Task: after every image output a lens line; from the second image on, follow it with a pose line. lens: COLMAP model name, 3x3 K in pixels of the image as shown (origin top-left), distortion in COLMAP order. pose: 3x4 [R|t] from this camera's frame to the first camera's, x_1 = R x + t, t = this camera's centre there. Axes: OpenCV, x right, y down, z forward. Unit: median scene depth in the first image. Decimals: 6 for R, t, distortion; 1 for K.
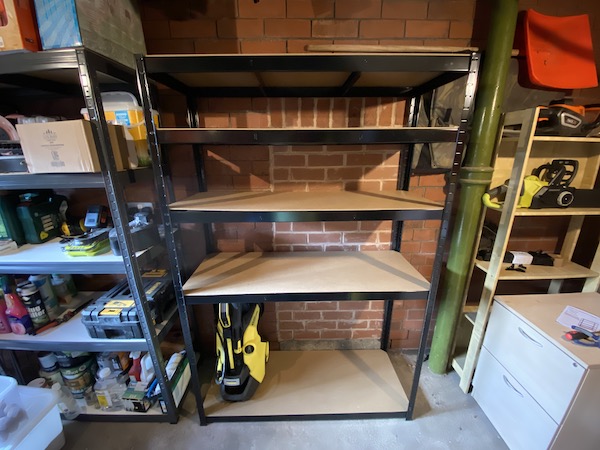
lens RADIAL K [[246.0, 0, 301.6], [0, 246.0, 227.4], [0, 0, 1]] dist [-0.013676, -0.006062]
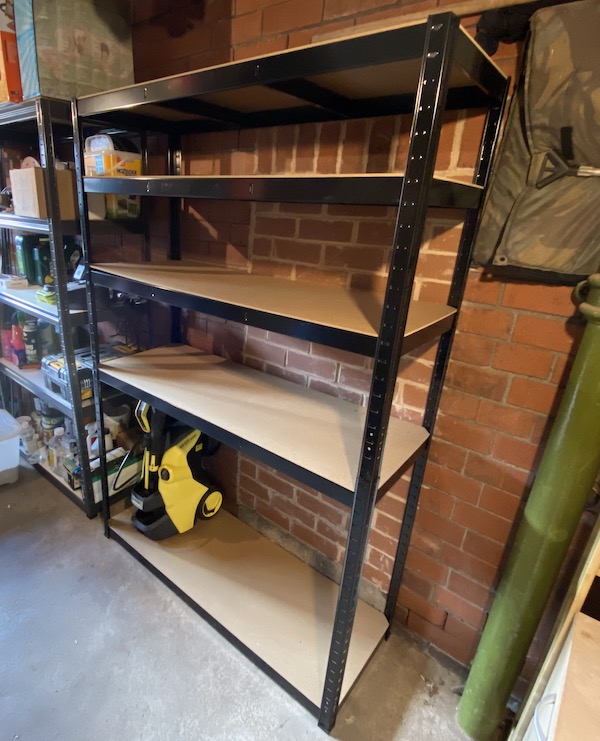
lens RADIAL K [[431.7, 0, 236.5], [0, 431.7, 368.3], [0, 0, 1]] dist [-0.013125, -0.009877]
pose [[0.727790, 0.275518, -0.628022, 0.719051], [-0.255477, 0.958759, 0.124553, -0.036367], [0.636438, 0.069797, 0.768163, 0.113329]]
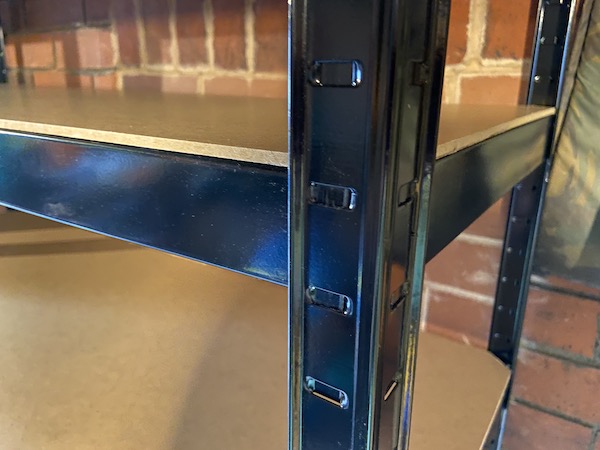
lens RADIAL K [[465.9, 0, 302.5], [0, 465.9, 222.0], [0, 0, 1]] dist [0.016643, -0.014386]
pose [[0.818408, 0.186276, -0.543609, 0.513024], [-0.187809, 0.980757, 0.053322, -0.277283], [0.543081, 0.058455, 0.837643, 0.598069]]
